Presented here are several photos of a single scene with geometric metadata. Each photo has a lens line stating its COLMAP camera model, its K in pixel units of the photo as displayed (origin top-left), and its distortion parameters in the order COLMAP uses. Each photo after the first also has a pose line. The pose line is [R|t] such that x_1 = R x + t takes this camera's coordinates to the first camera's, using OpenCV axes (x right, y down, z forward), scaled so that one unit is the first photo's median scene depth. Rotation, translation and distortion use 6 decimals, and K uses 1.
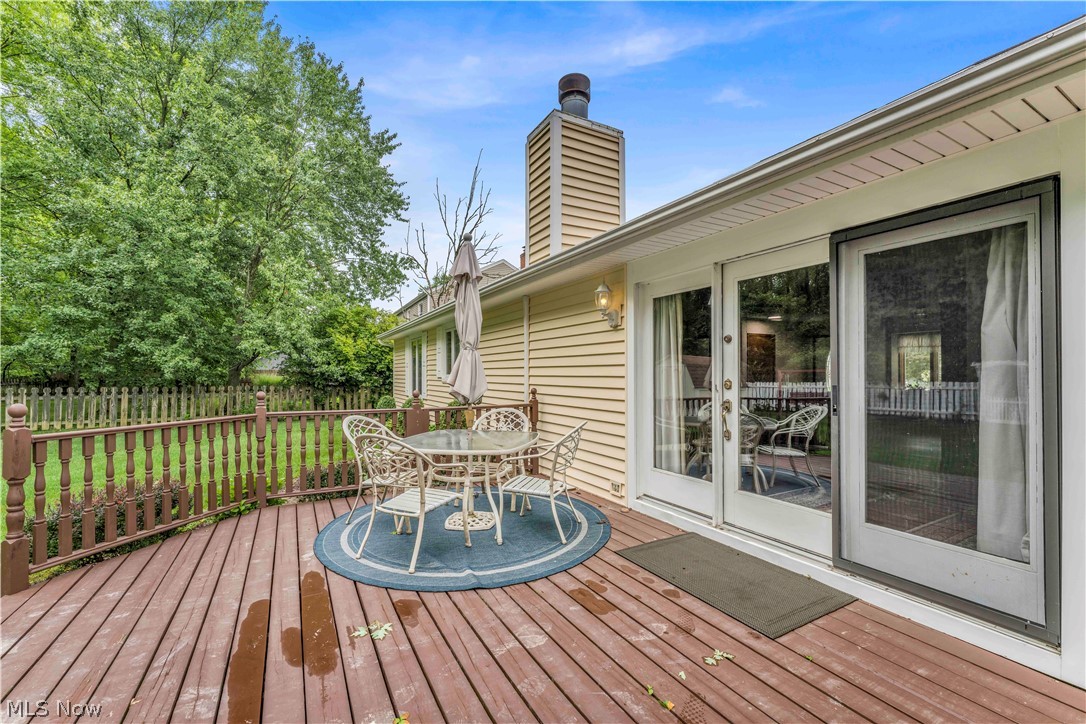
lens RADIAL K [[438.0, 0, 538.4], [0, 438.0, 364.3], [0, 0, 1]] dist [-0.000692, 0.000023]
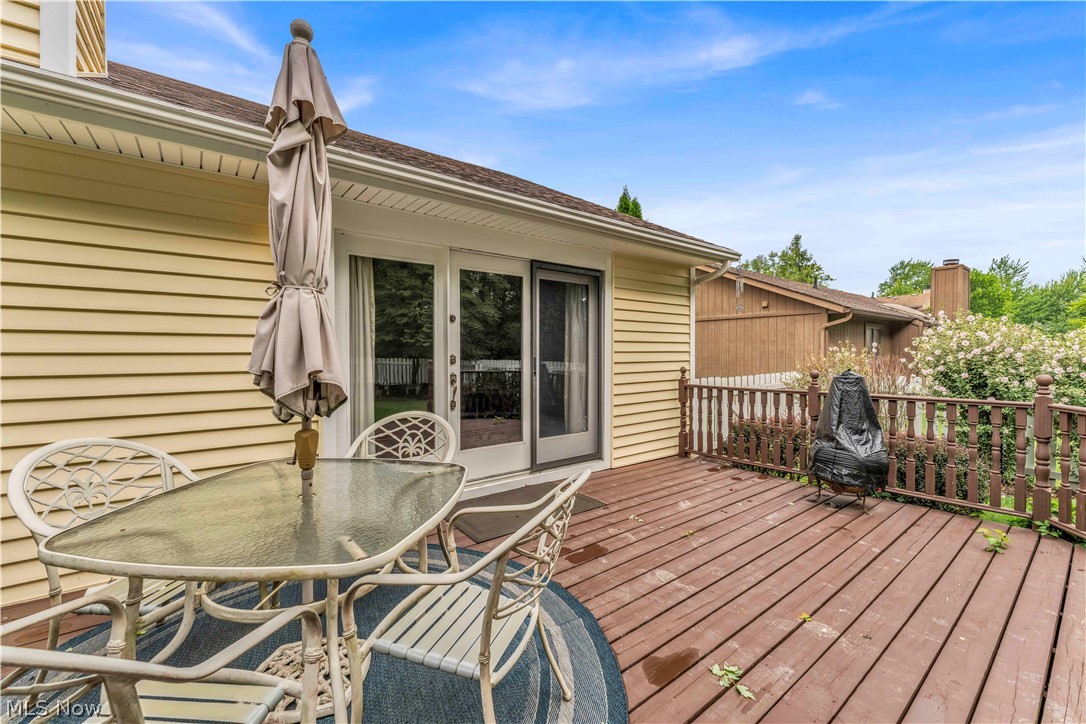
lens RADIAL K [[439.7, 0, 542.8], [0, 439.7, 354.3], [0, 0, 1]] dist [-0.000200, 0.000060]
pose [[-0.137673, -0.005854, 0.990460, -0.994526], [-0.022730, 0.999738, 0.002749, 0.033595], [-0.990217, -0.022135, -0.137770, 1.312208]]
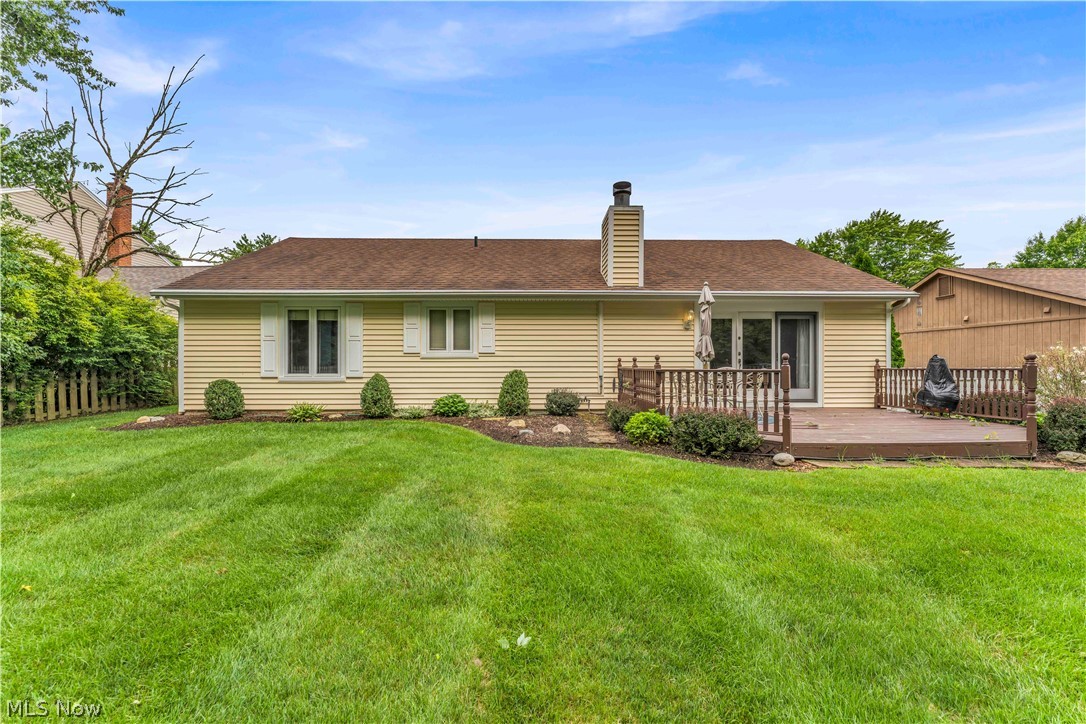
lens RADIAL K [[445.5, 0, 543.0], [0, 445.5, 362.0], [0, 0, 1]] dist [-0.000581, -0.000025]
pose [[0.475929, 0.003650, 0.879476, -3.941266], [-0.021023, 0.999753, 0.007227, 0.150975], [-0.879232, -0.021929, 0.475888, 1.046040]]
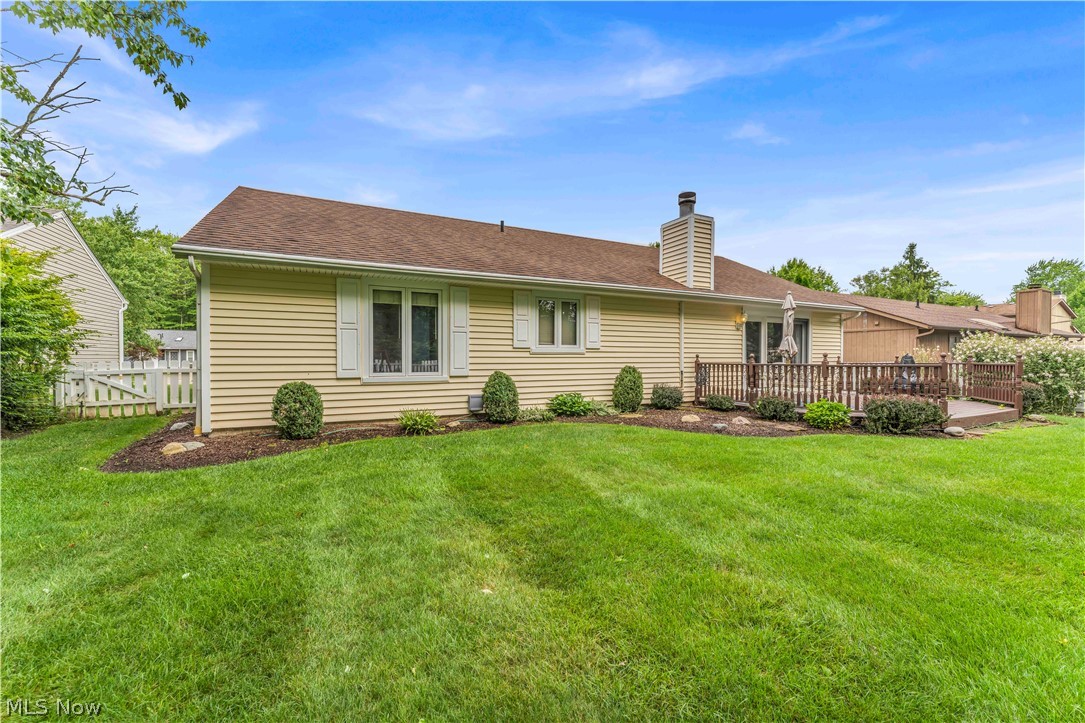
lens RADIAL K [[437.6, 0, 537.9], [0, 437.6, 363.8], [0, 0, 1]] dist [-0.000692, 0.000023]
pose [[0.051702, -0.010716, 0.998605, -4.480348], [-0.023330, 0.999657, 0.011936, 0.208711], [-0.998390, -0.023914, 0.051434, 3.735184]]
